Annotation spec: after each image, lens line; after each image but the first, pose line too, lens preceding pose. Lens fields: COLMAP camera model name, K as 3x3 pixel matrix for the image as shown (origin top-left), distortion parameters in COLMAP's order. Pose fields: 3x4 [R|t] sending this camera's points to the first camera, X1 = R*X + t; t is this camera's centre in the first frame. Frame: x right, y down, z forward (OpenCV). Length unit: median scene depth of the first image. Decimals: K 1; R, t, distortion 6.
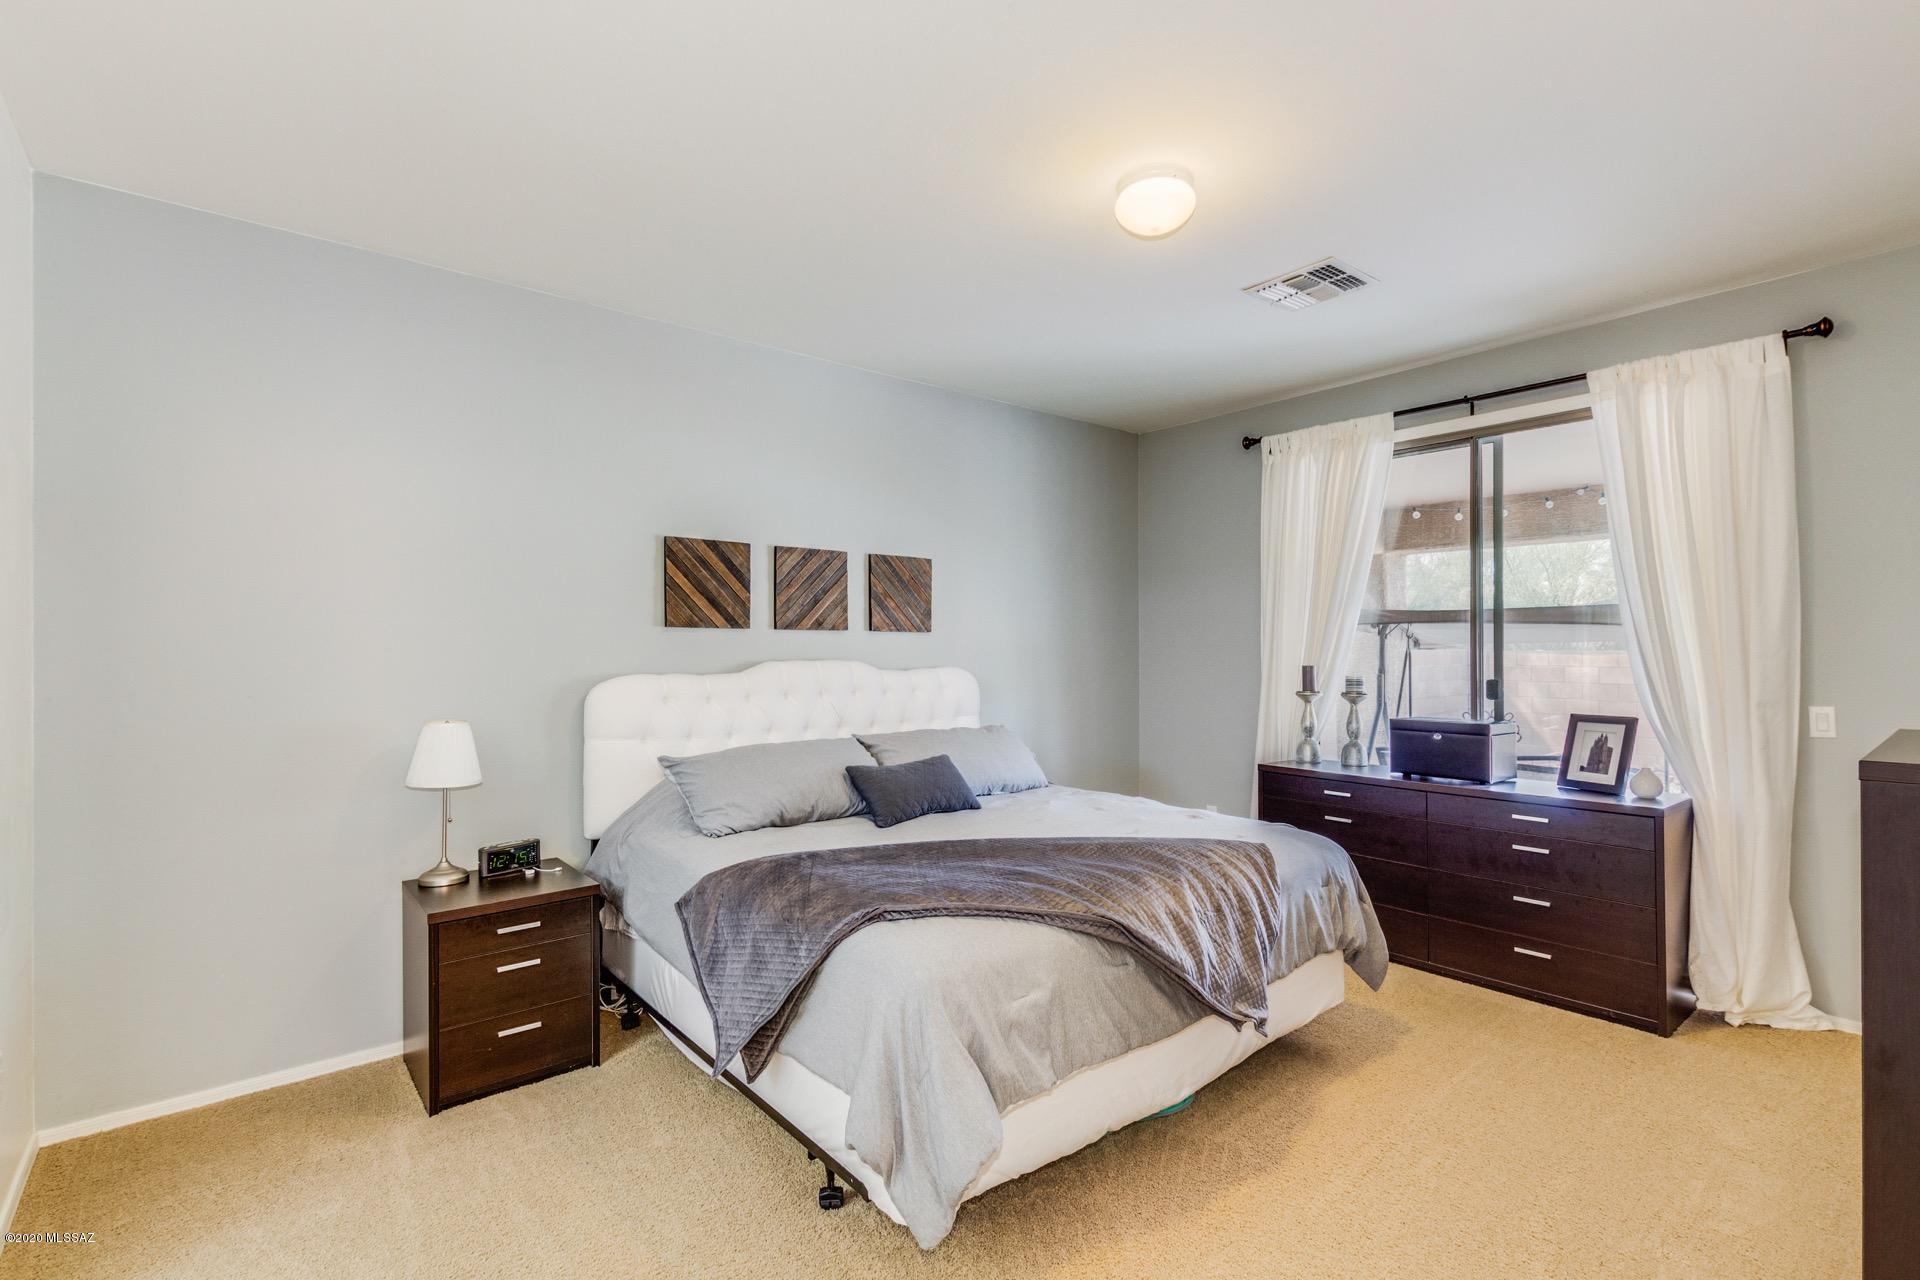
lens RADIAL K [[870.8, 0, 969.6], [0, 870.8, 642.1], [0, 0, 1]] dist [0.004642, -0.002087]
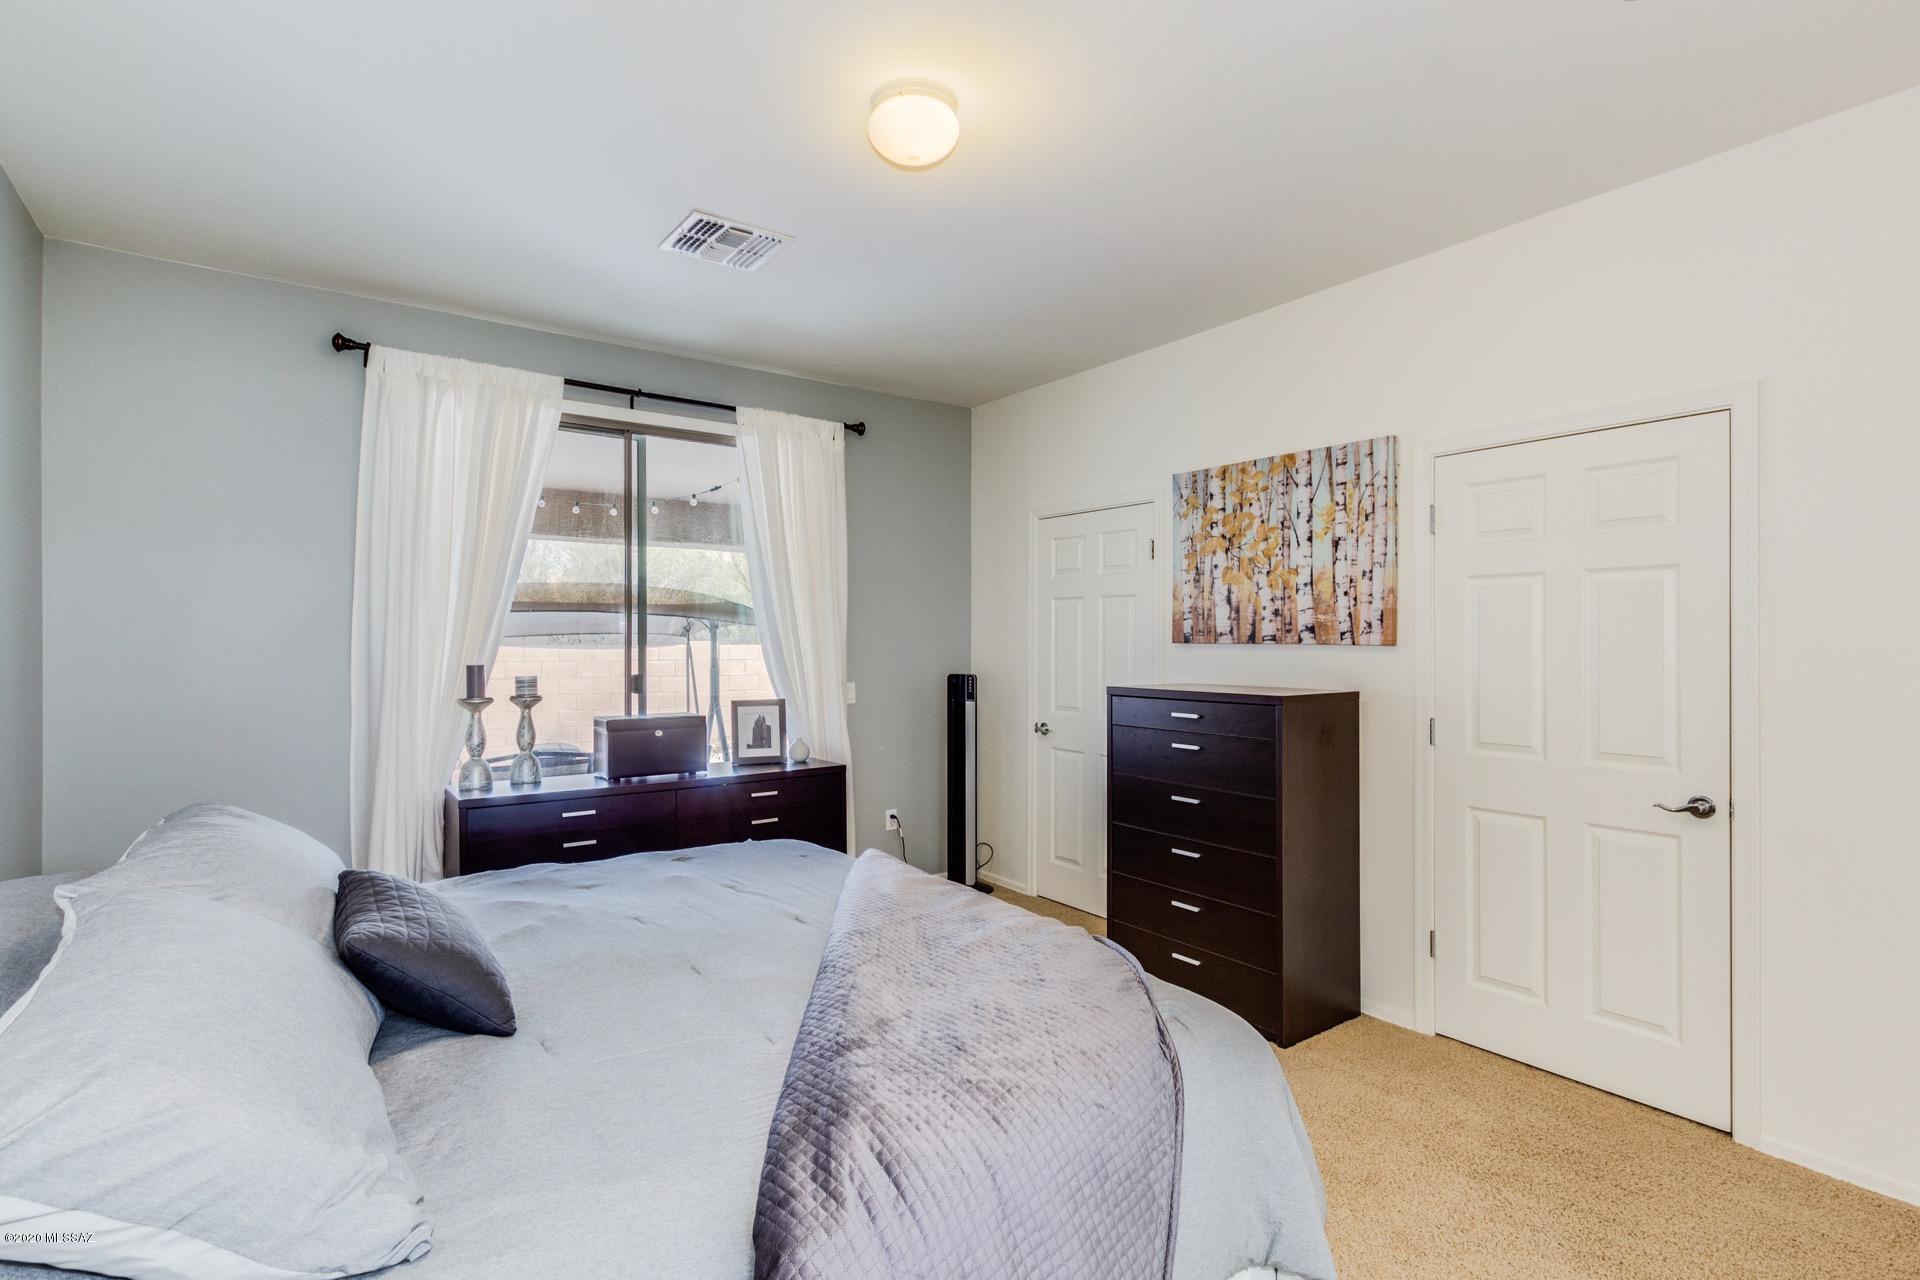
lens RADIAL K [[938.8, 0, 953.7], [0, 938.8, 641.3], [0, 0, 1]] dist [0.014095, -0.006841]
pose [[0.057824, 0.000661, 0.998327, -0.349760], [-0.010071, 0.999949, -0.000078, 0.000841], [-0.998276, -0.010050, 0.057828, 0.421390]]
